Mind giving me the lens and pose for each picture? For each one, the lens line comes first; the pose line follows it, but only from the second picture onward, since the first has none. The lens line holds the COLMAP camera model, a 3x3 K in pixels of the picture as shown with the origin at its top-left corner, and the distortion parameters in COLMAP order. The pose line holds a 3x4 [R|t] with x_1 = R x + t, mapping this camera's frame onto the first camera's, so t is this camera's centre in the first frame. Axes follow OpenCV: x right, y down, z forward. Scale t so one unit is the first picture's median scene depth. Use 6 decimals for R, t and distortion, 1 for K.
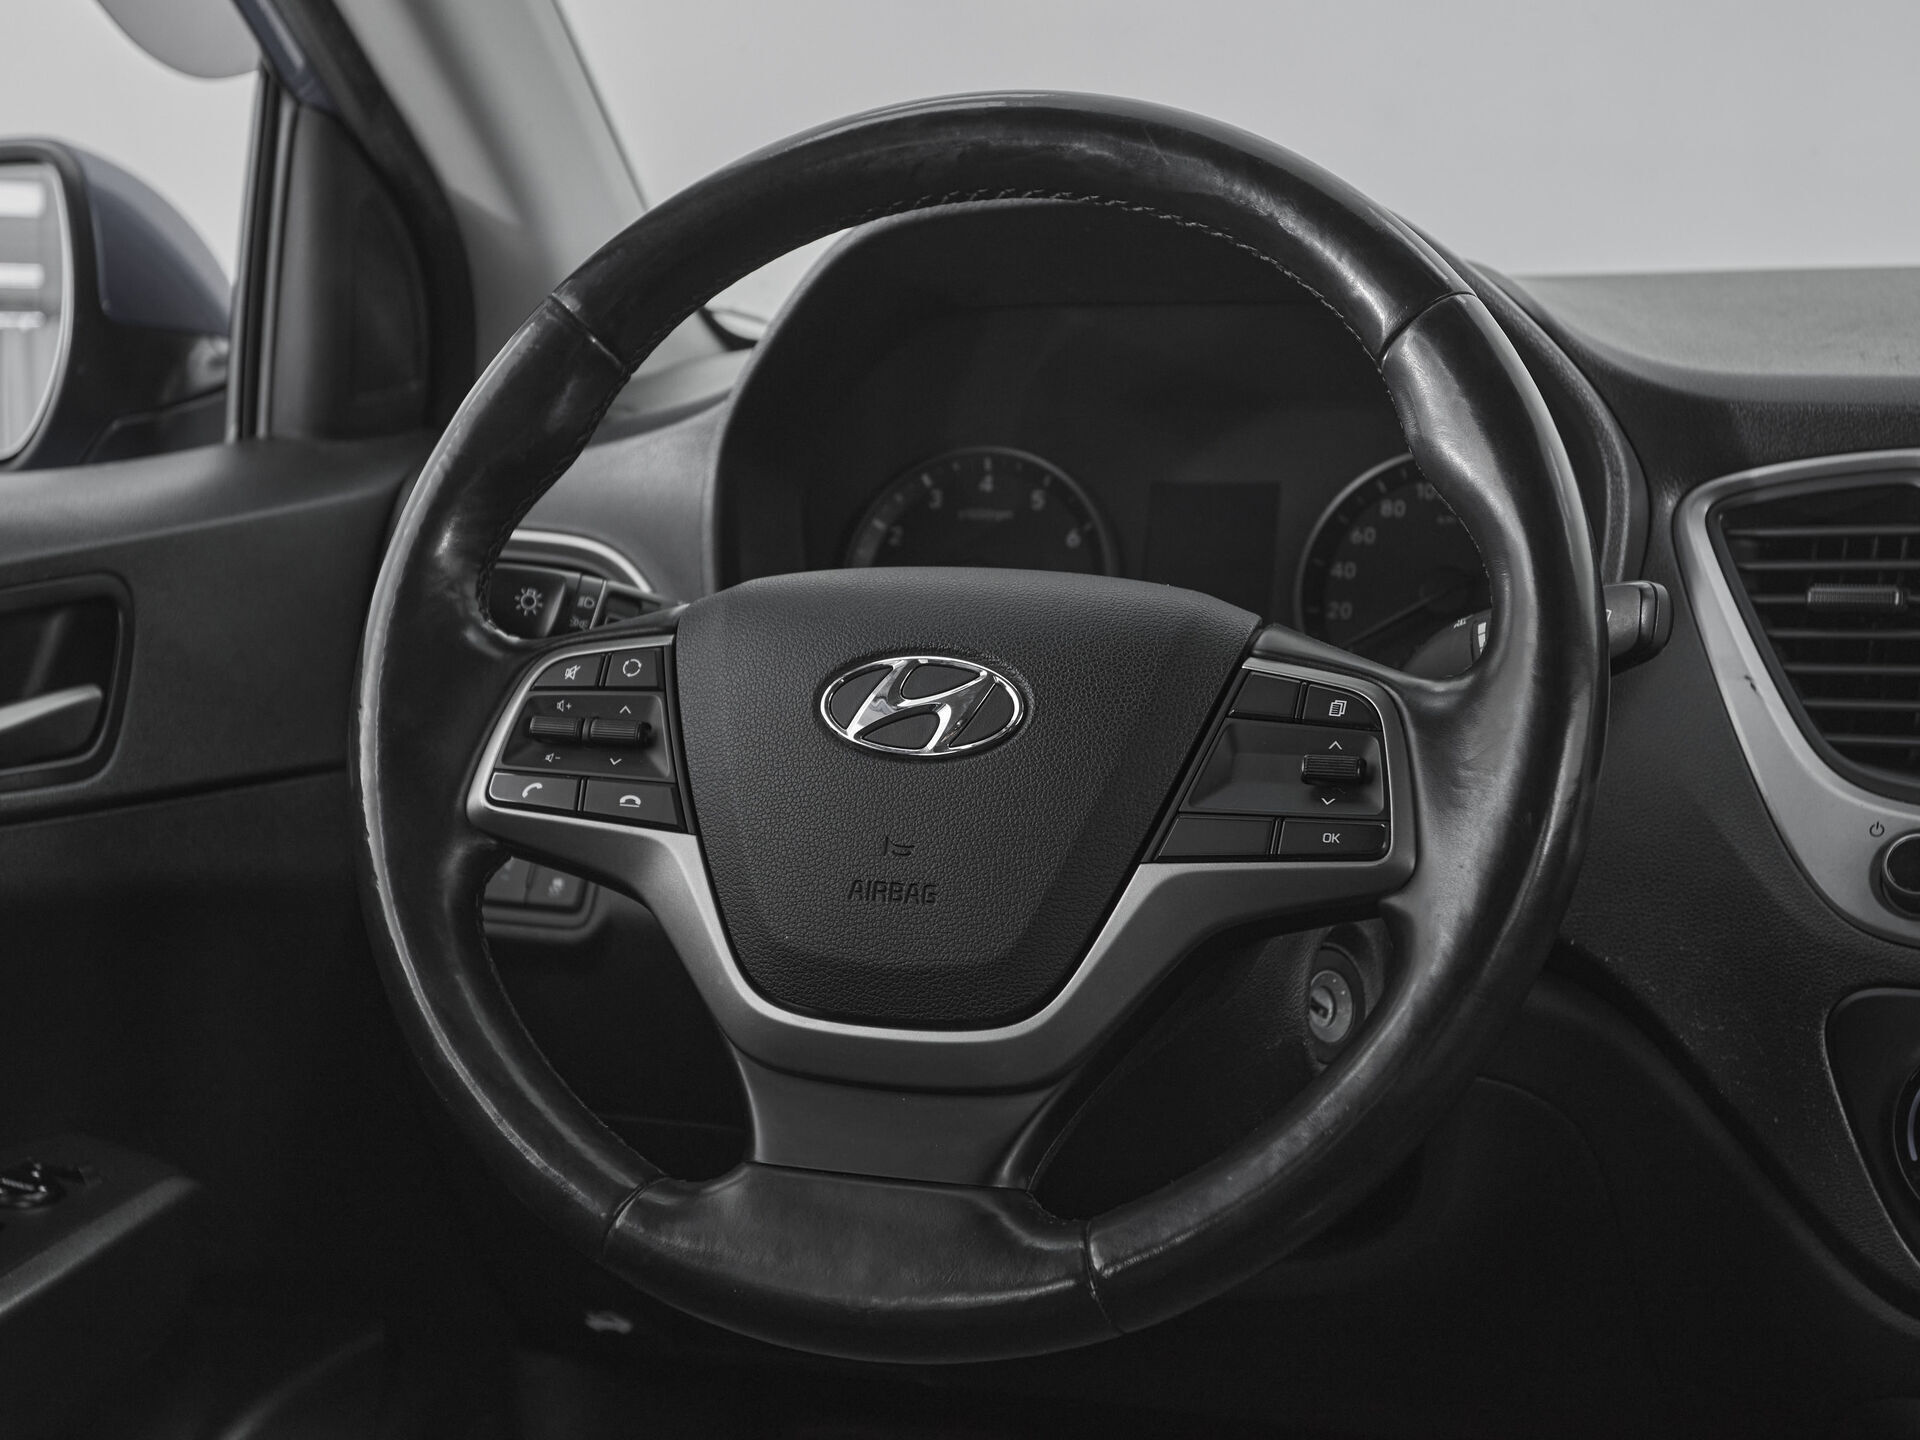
lens RADIAL K [[3042.6, 0, 940.6], [0, 3042.6, 728.6], [0, 0, 1]] dist [0.021799, 0.000000]
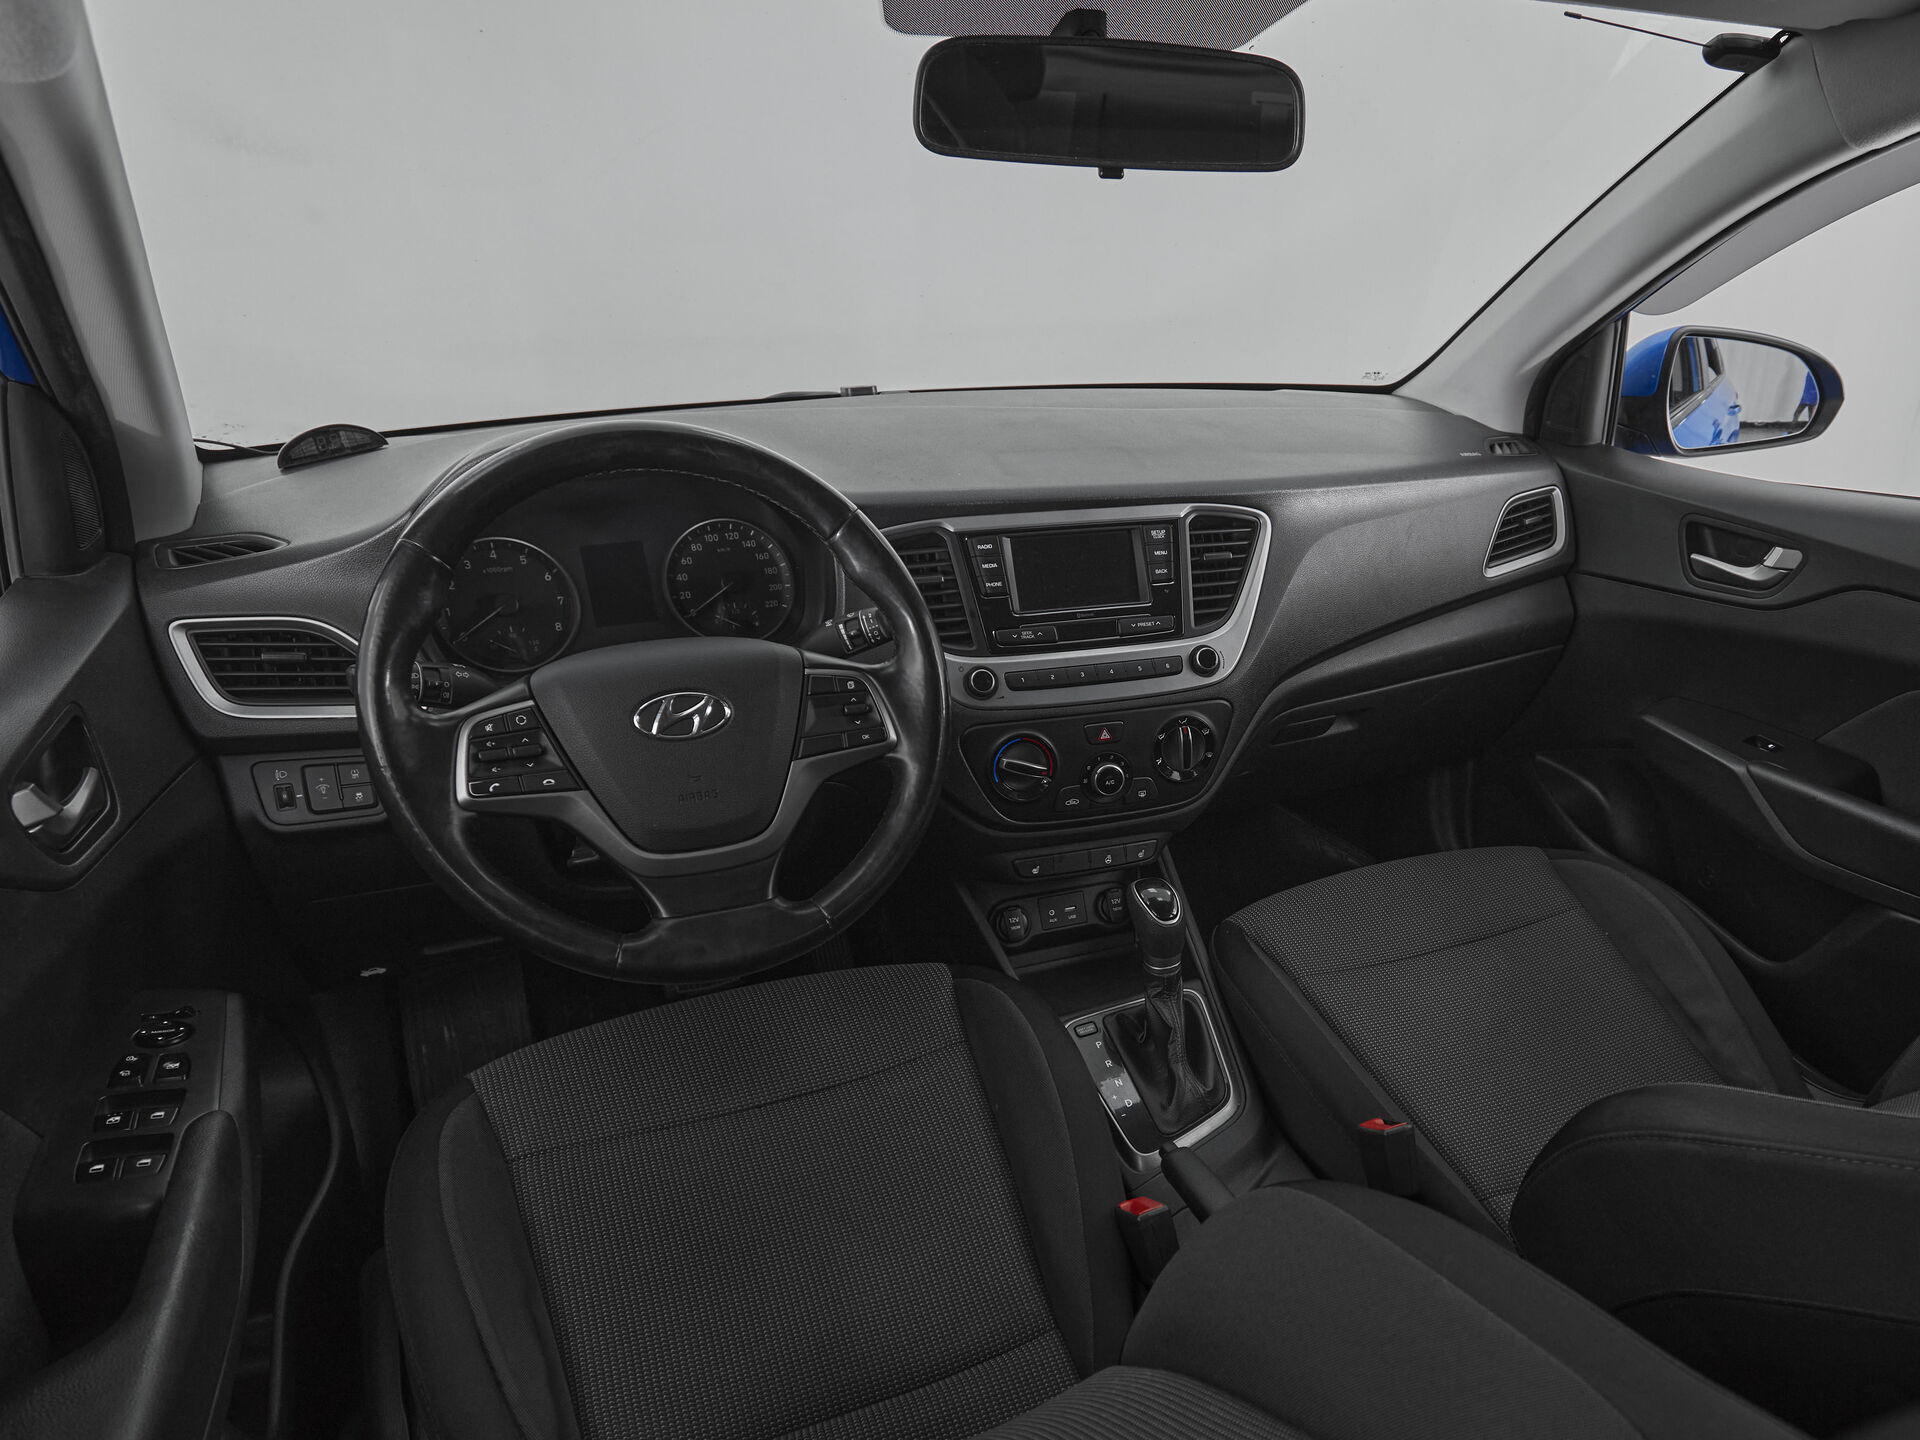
lens RADIAL K [[1270.3, 0, 1140.9], [0, 1270.3, 894.7], [0, 0, 1]] dist [-0.000377, -0.005659]
pose [[0.702824, -0.315726, 0.637460, -0.395448], [0.078013, 0.924914, 0.372086, -0.200996], [-0.707073, -0.211781, 0.674683, 0.050632]]
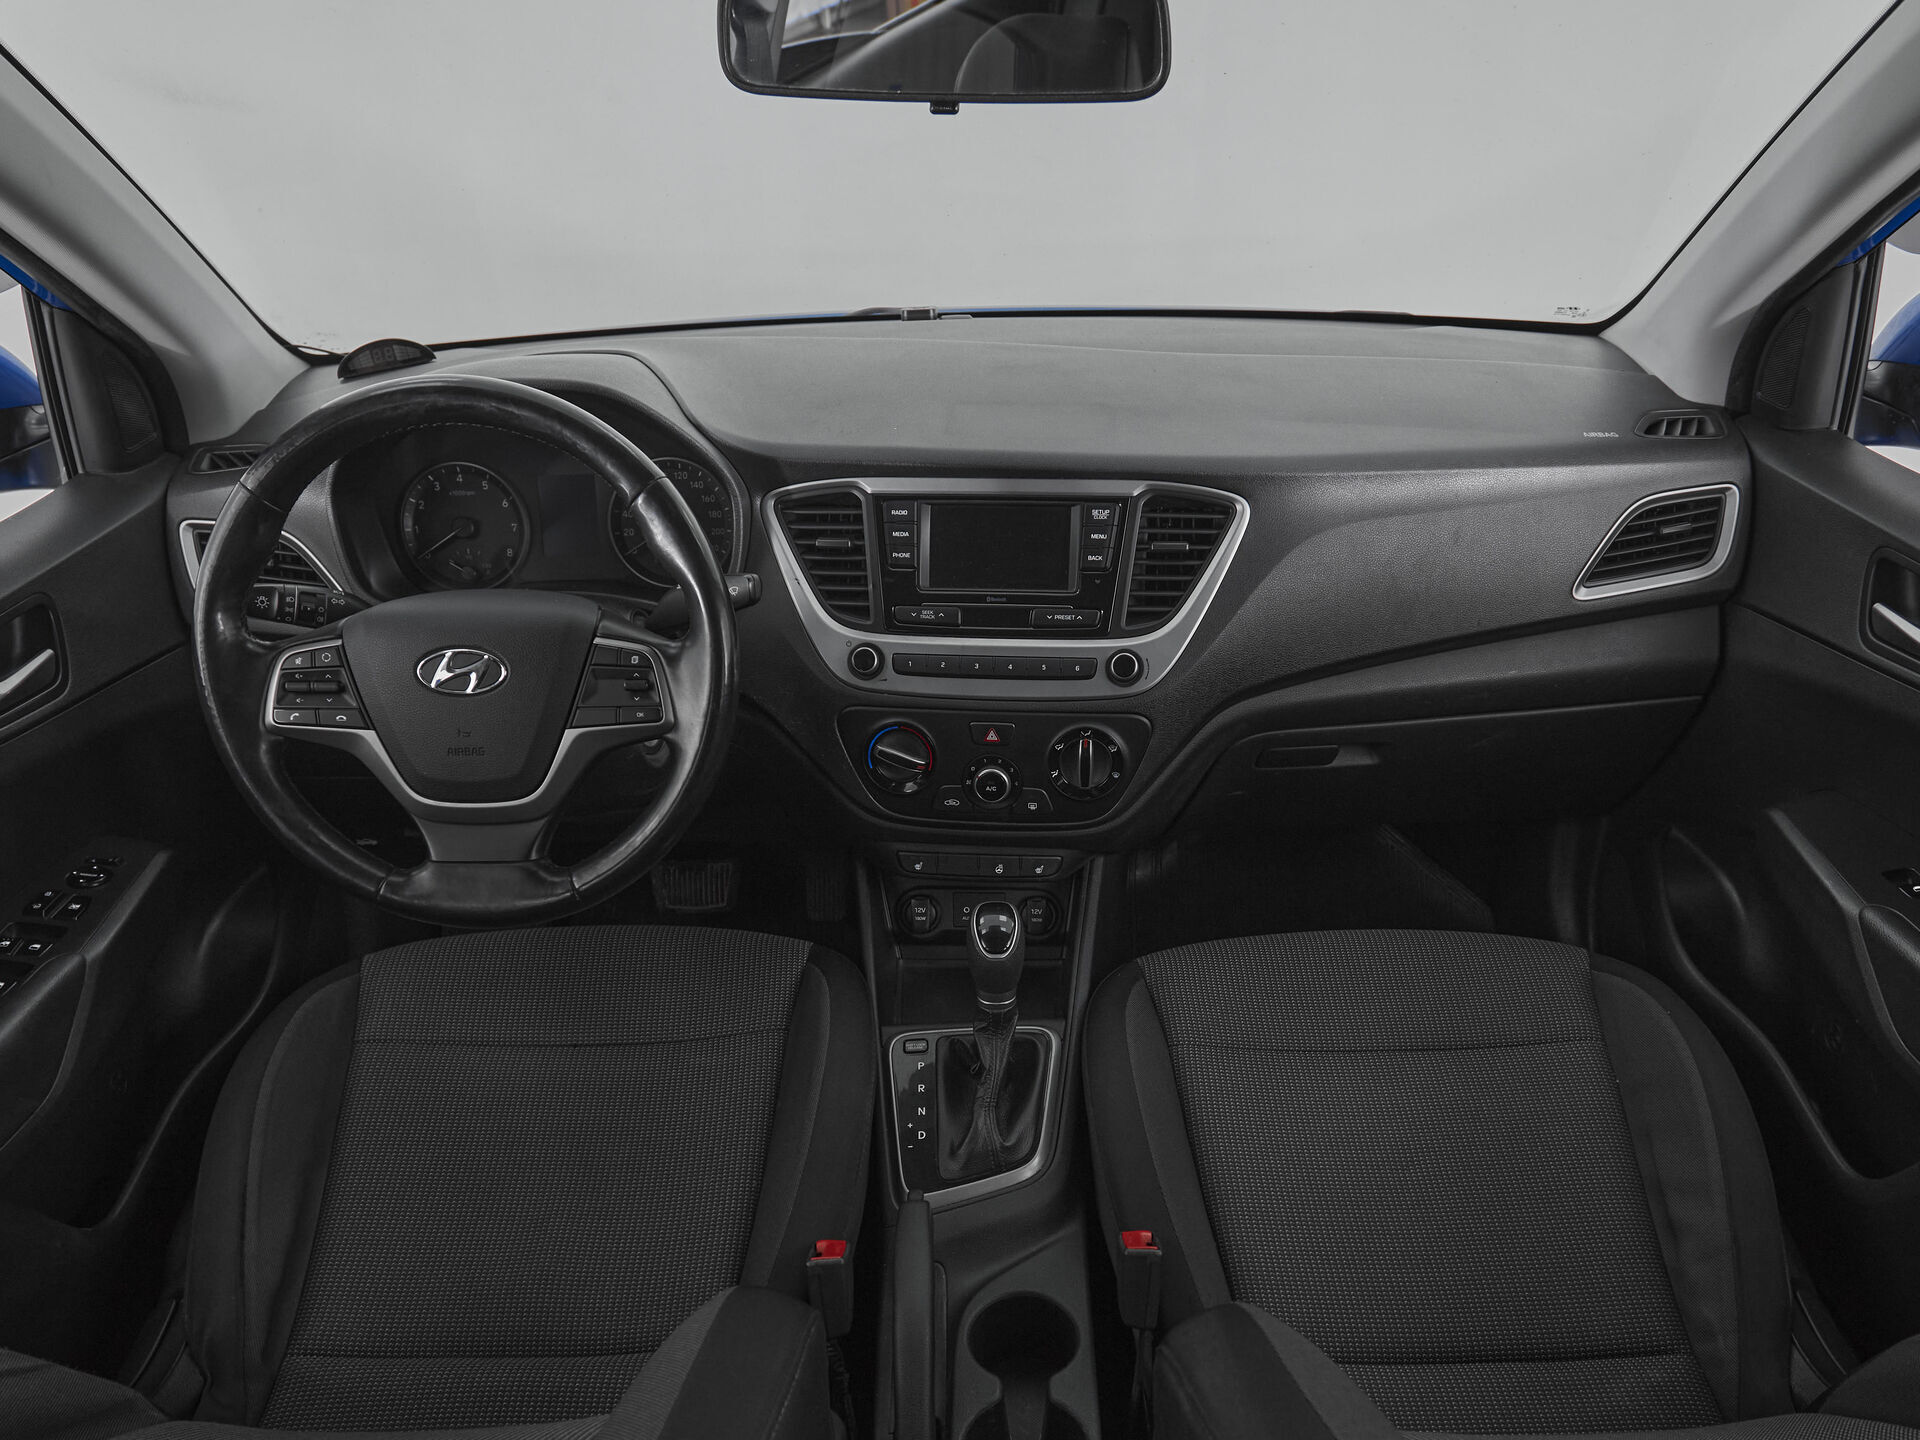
lens RADIAL K [[1349.8, 0, 970.0], [0, 1349.8, 937.8], [0, 0, 1]] dist [0.002896, -0.010421]
pose [[0.938093, -0.191843, 0.288405, 0.020947], [0.050534, 0.899509, 0.433969, -0.243467], [-0.342677, -0.392529, 0.853518, -0.131721]]
